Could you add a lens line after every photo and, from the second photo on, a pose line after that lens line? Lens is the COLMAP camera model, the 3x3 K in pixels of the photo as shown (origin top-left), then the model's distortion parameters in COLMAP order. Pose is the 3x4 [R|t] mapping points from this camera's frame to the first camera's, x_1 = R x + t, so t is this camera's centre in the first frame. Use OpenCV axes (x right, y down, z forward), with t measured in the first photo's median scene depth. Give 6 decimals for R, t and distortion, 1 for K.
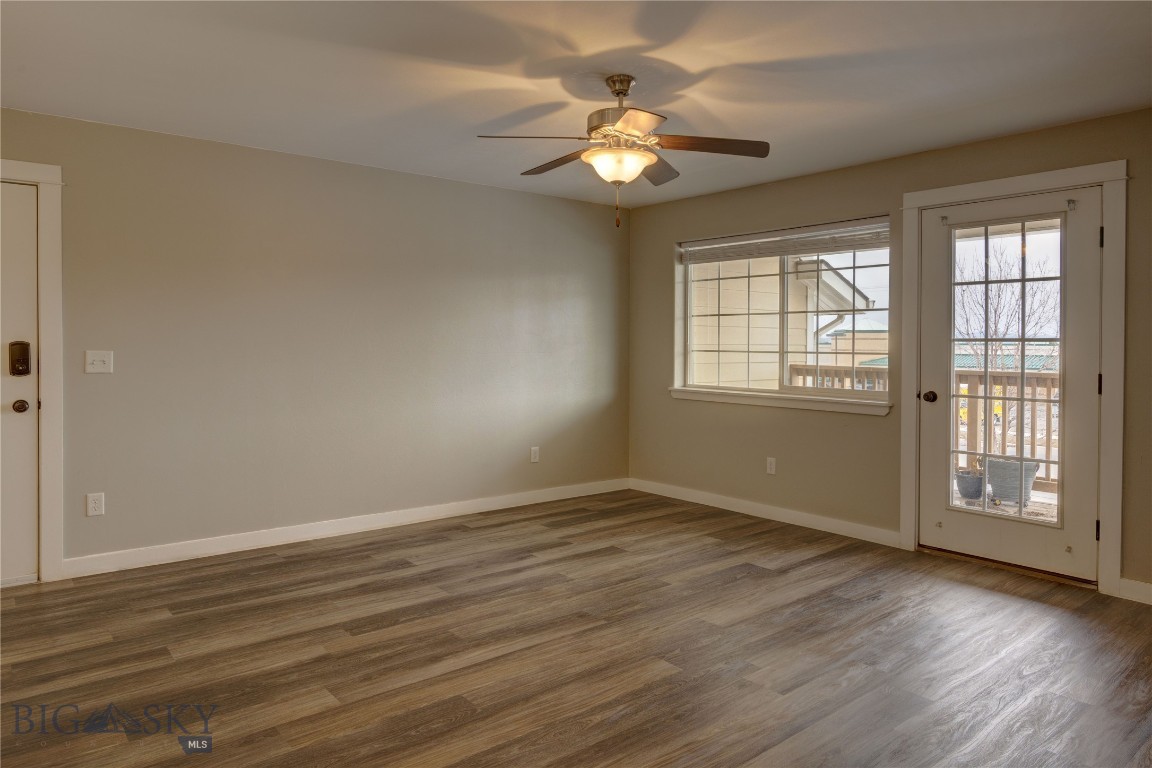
lens RADIAL K [[727.9, 0, 577.0], [0, 727.9, 352.8], [0, 0, 1]] dist [-0.004567, 0.001163]
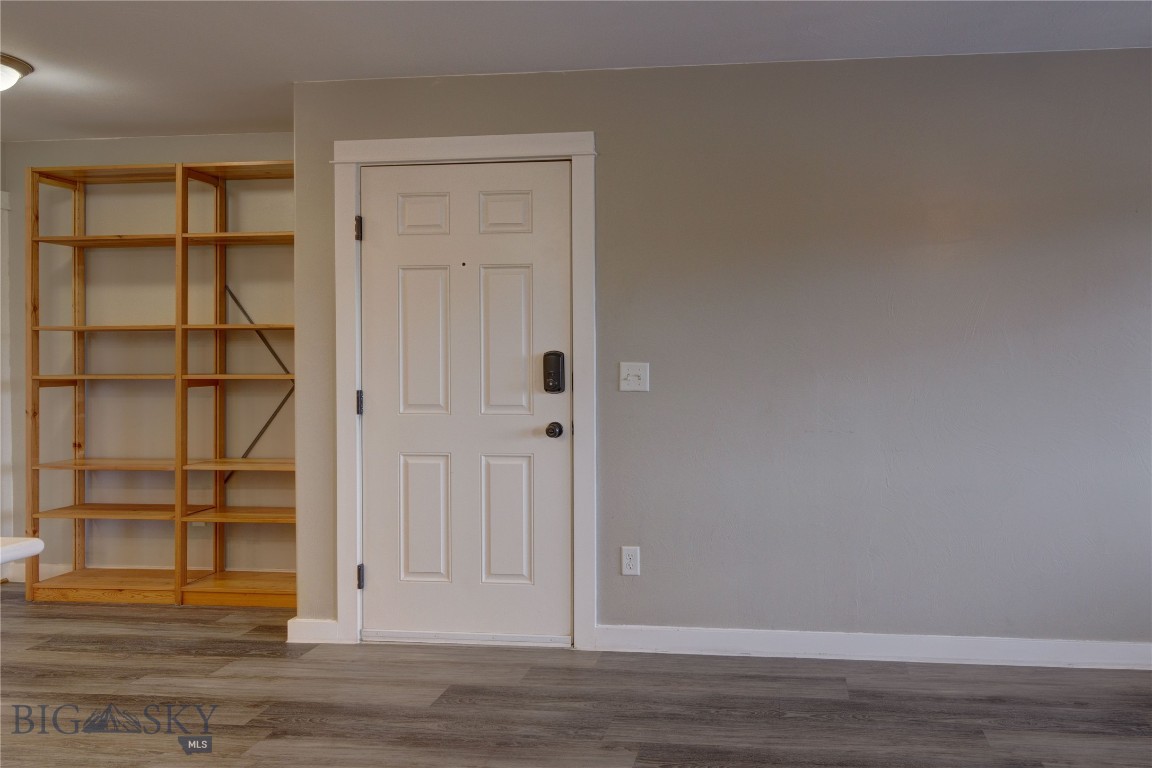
lens RADIAL K [[778.3, 0, 730.3], [0, 778.3, 353.3], [0, 0, 1]] dist [-0.002028, -0.000548]
pose [[0.712538, -0.004772, -0.701617, -0.003982], [-0.001084, 0.999968, -0.007902, -0.006612], [0.701633, 0.006391, 0.712510, 0.501871]]
